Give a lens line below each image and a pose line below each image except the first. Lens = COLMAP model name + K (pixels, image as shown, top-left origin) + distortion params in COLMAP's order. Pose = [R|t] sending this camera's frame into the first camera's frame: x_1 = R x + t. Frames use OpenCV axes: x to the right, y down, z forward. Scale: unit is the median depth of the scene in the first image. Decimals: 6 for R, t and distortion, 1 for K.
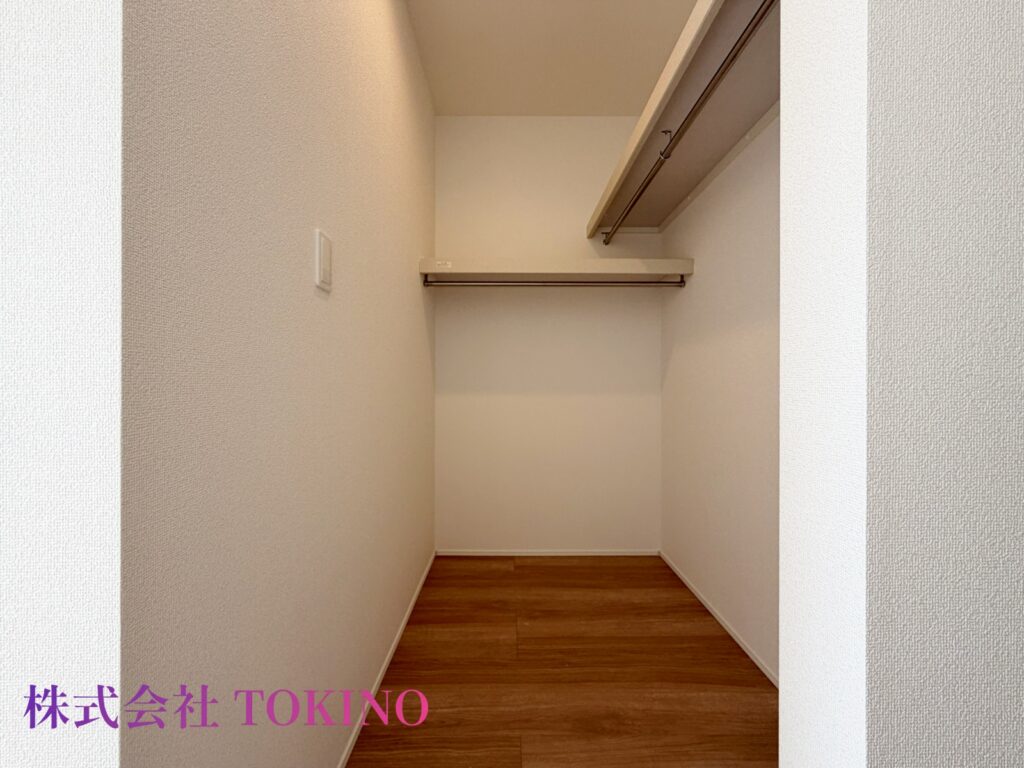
lens RADIAL K [[411.8, 0, 512.8], [0, 411.8, 388.1], [0, 0, 1]] dist [-0.003137, -0.000255]
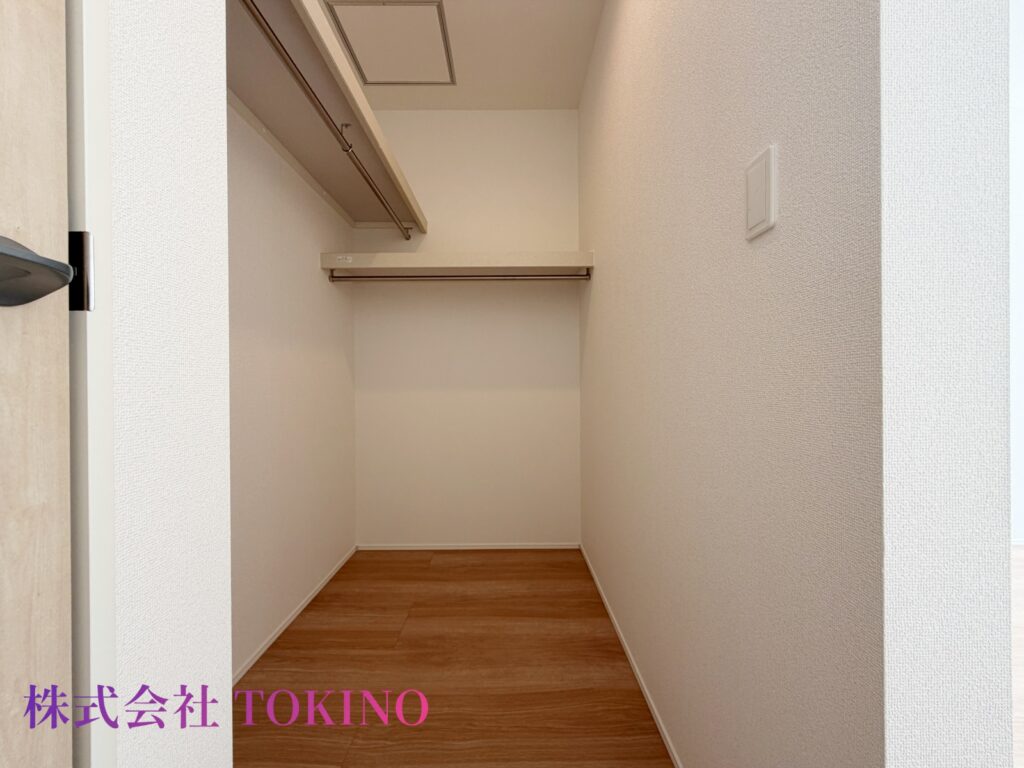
lens RADIAL K [[411.8, 0, 509.3], [0, 411.8, 383.0], [0, 0, 1]] dist [-0.003137, -0.000255]
pose [[0.999958, -0.008934, 0.002114, 0.213781], [0.008929, 0.999958, 0.002167, 0.001090], [-0.002133, -0.002148, 0.999995, -0.002407]]
